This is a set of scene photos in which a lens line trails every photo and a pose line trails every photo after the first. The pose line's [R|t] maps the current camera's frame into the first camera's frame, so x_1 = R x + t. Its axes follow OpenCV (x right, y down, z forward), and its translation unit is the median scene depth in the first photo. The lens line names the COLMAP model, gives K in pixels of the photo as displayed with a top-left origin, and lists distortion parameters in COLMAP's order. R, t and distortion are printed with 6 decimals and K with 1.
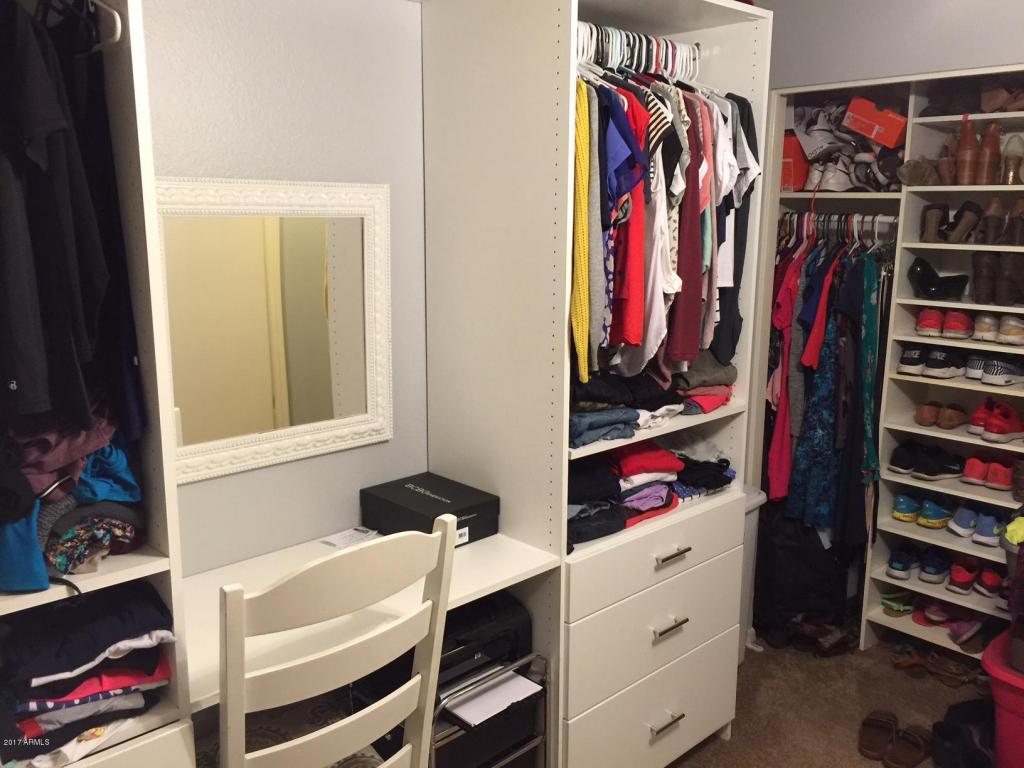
lens RADIAL K [[879.7, 0, 508.9], [0, 879.7, 381.1], [0, 0, 1]] dist [0.054181, -0.071151]
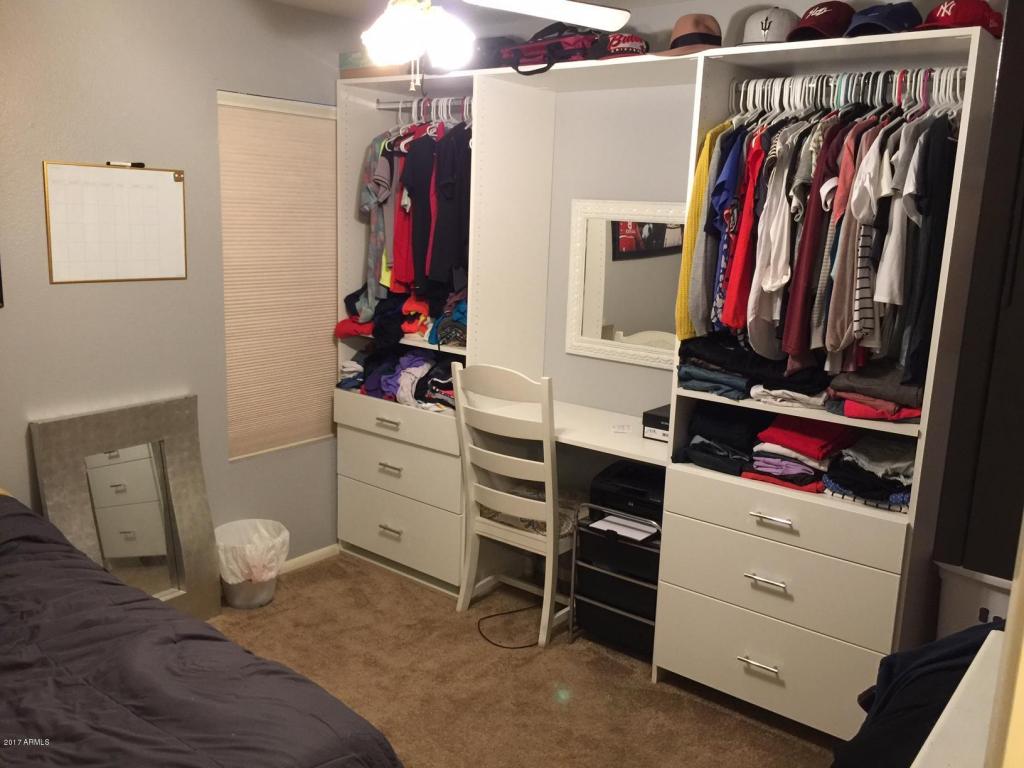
lens RADIAL K [[879.7, 0, 508.9], [0, 879.7, 381.1], [0, 0, 1]] dist [0.054181, -0.071151]
pose [[0.133791, 0.197560, -0.971118, 1.289583], [-0.224317, 0.960532, 0.164502, -0.096087], [0.965289, 0.195829, 0.172826, 0.444316]]
